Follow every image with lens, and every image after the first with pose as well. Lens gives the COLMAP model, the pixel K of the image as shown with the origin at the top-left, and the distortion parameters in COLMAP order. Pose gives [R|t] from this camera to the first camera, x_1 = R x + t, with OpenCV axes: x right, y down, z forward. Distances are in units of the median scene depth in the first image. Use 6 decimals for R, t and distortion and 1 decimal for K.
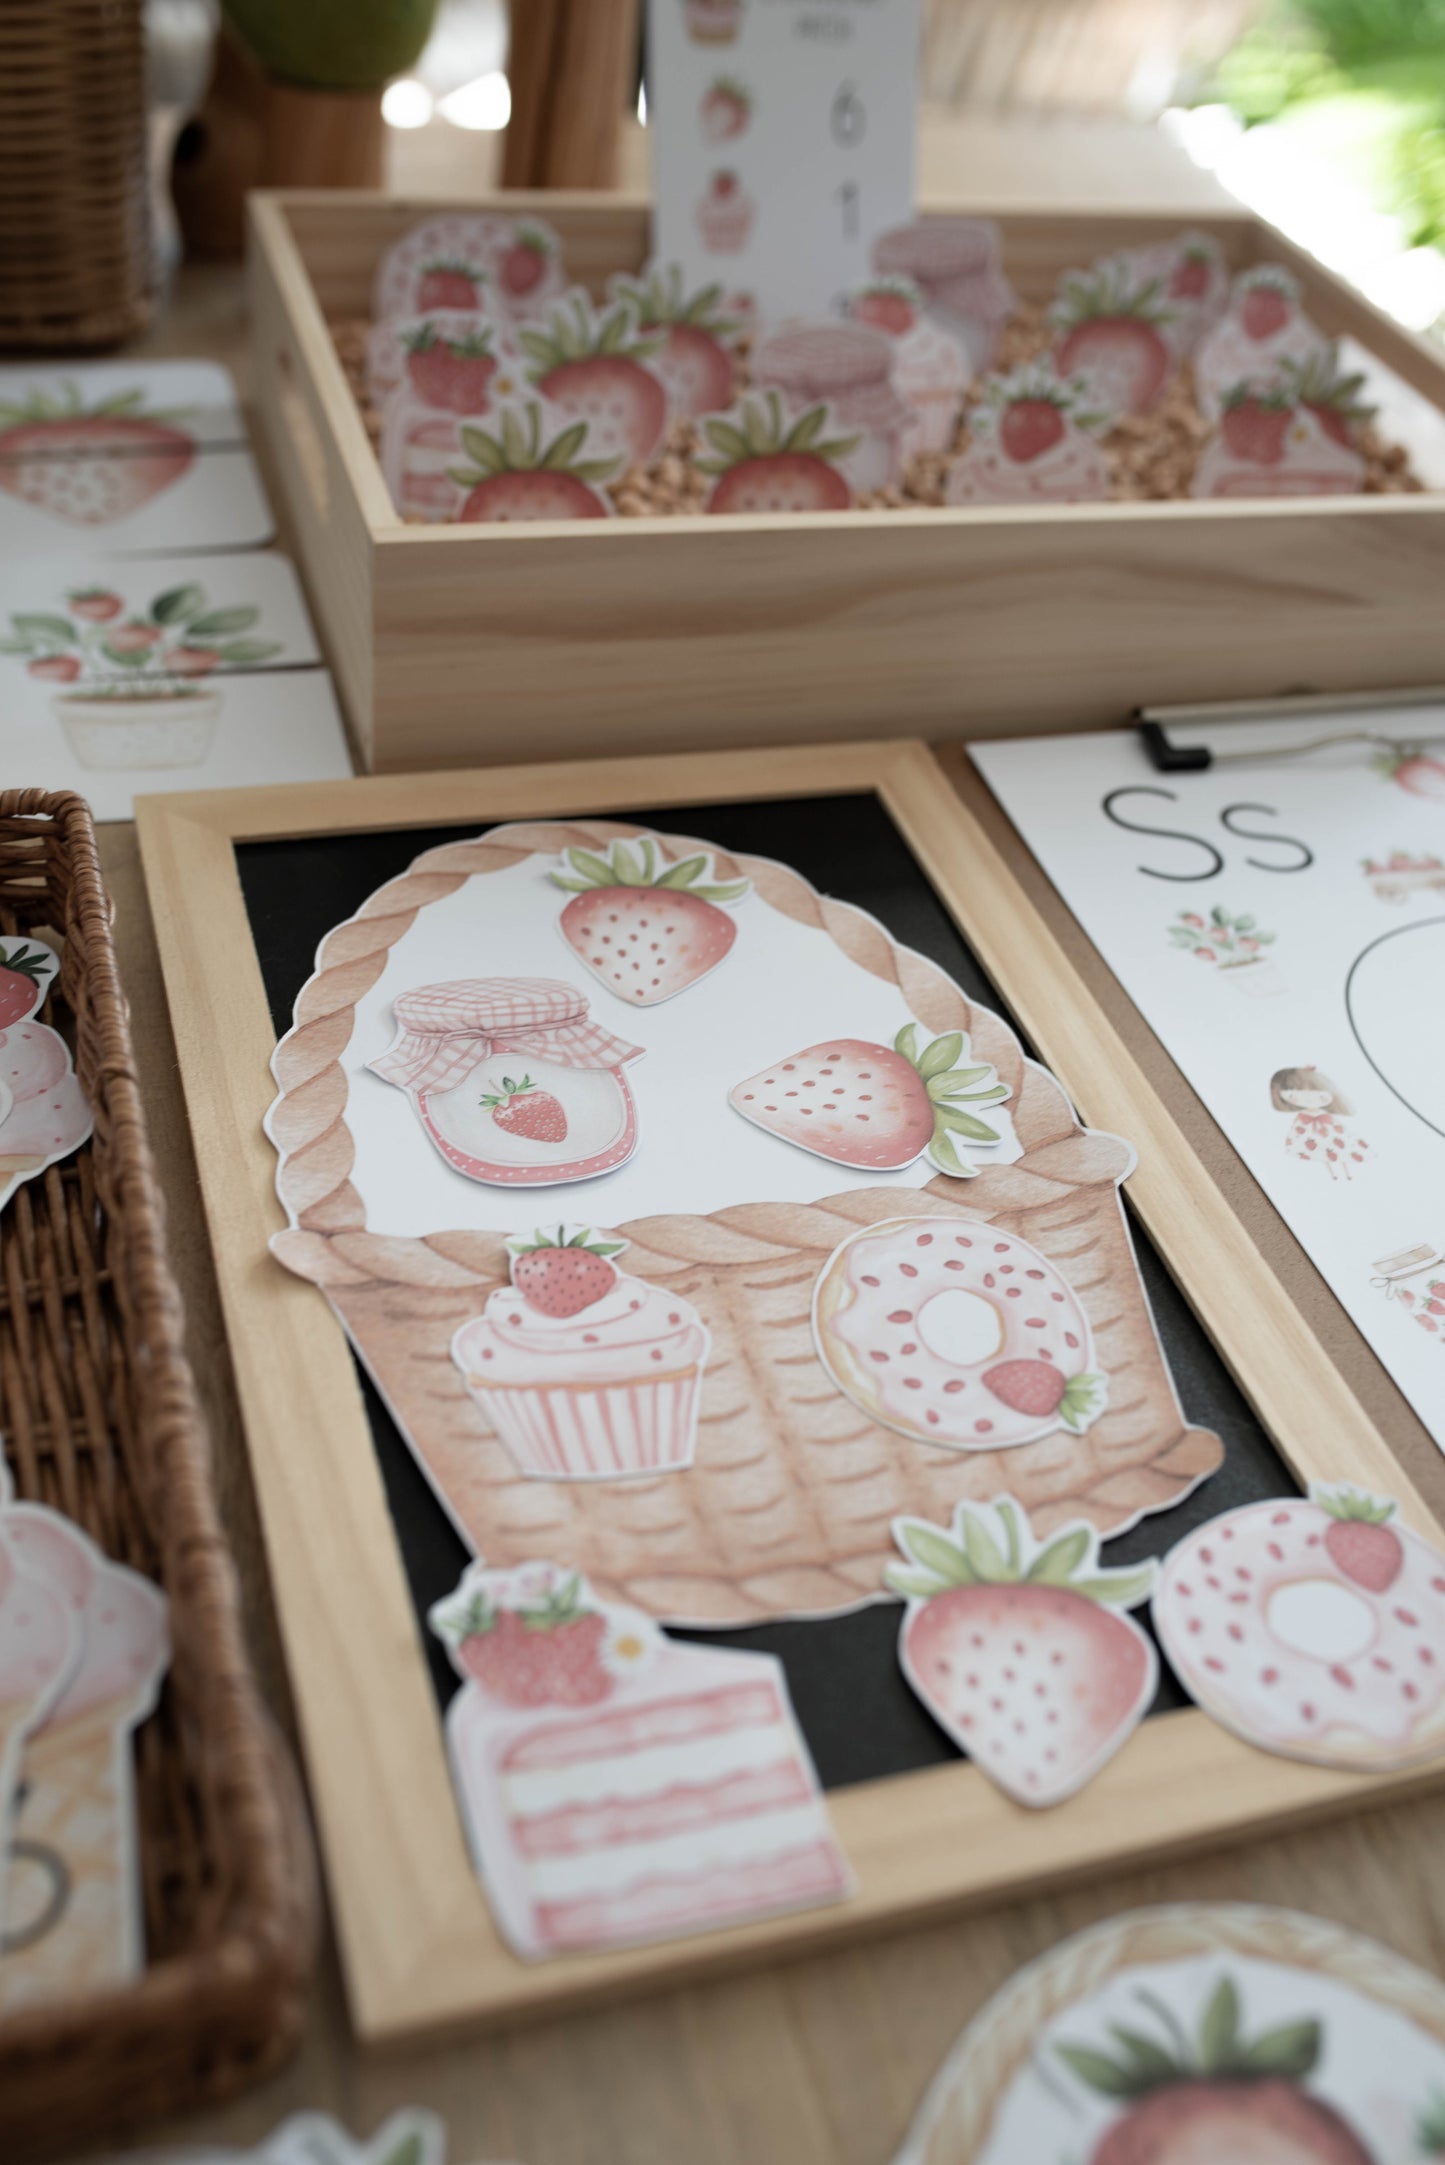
lens RADIAL K [[2167.5, 0, 722.5], [0, 2167.5, 1082.5], [0, 0, 1]] dist [-0.077557, 0.111530]
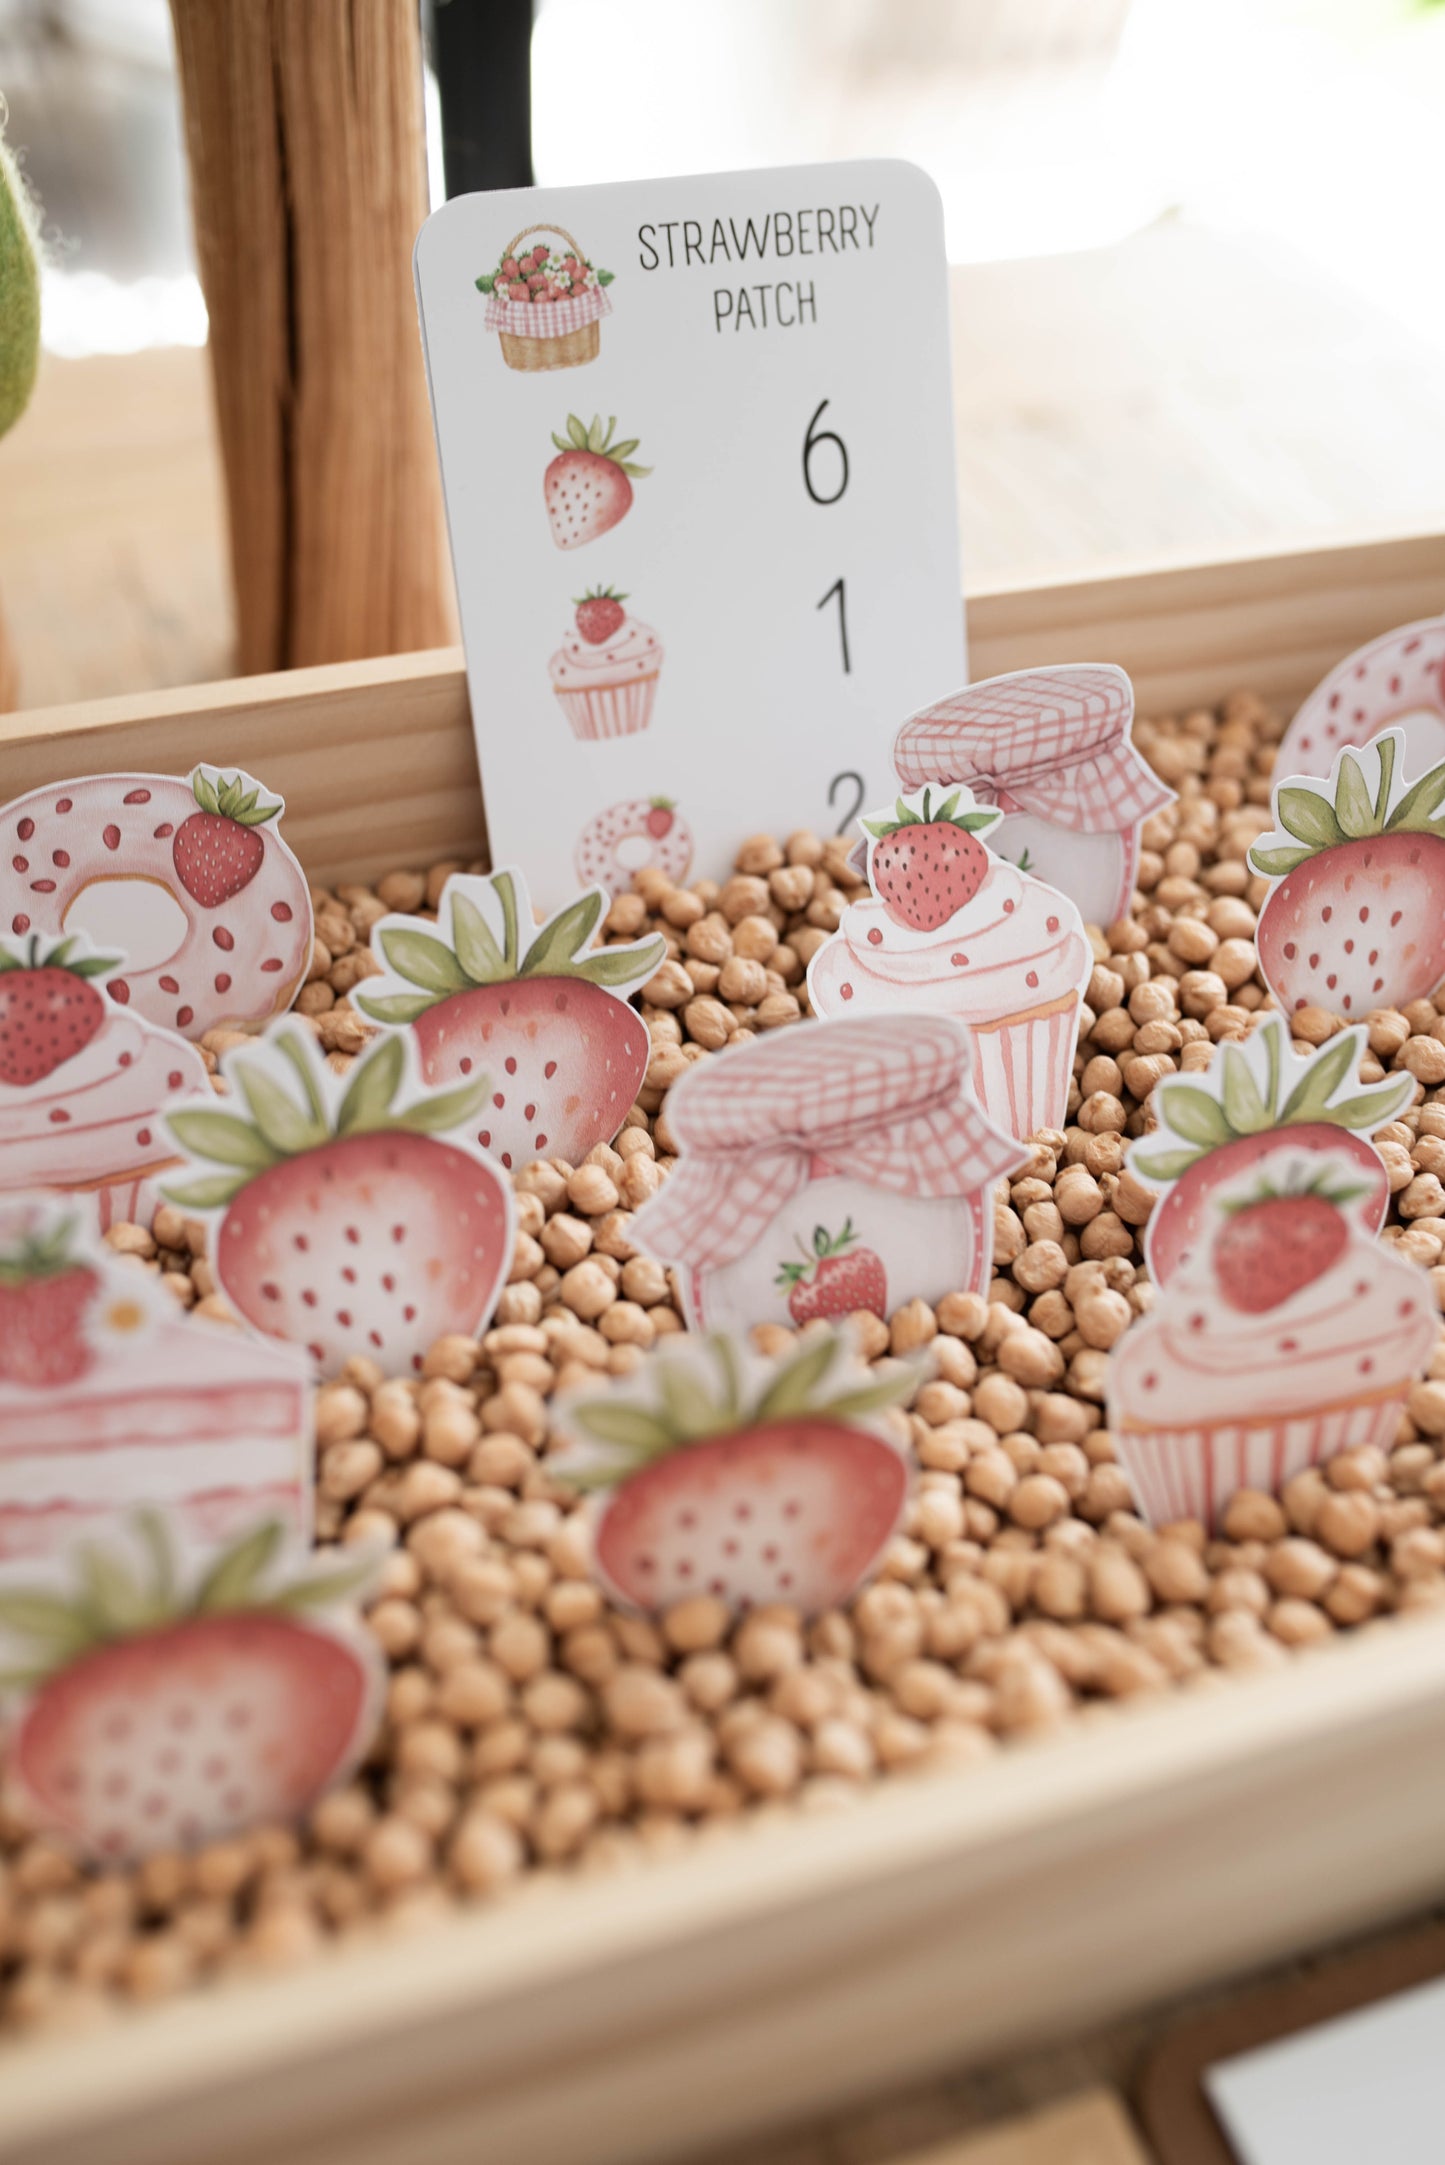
lens RADIAL K [[2167.5, 0, 722.5], [0, 2167.5, 1082.5], [0, 0, 1]] dist [-0.077557, 0.111530]
pose [[0.996715, -0.079092, -0.017427, 0.049267], [0.079701, 0.996111, 0.037559, -0.522118], [0.014388, -0.038825, 0.999142, 0.757726]]
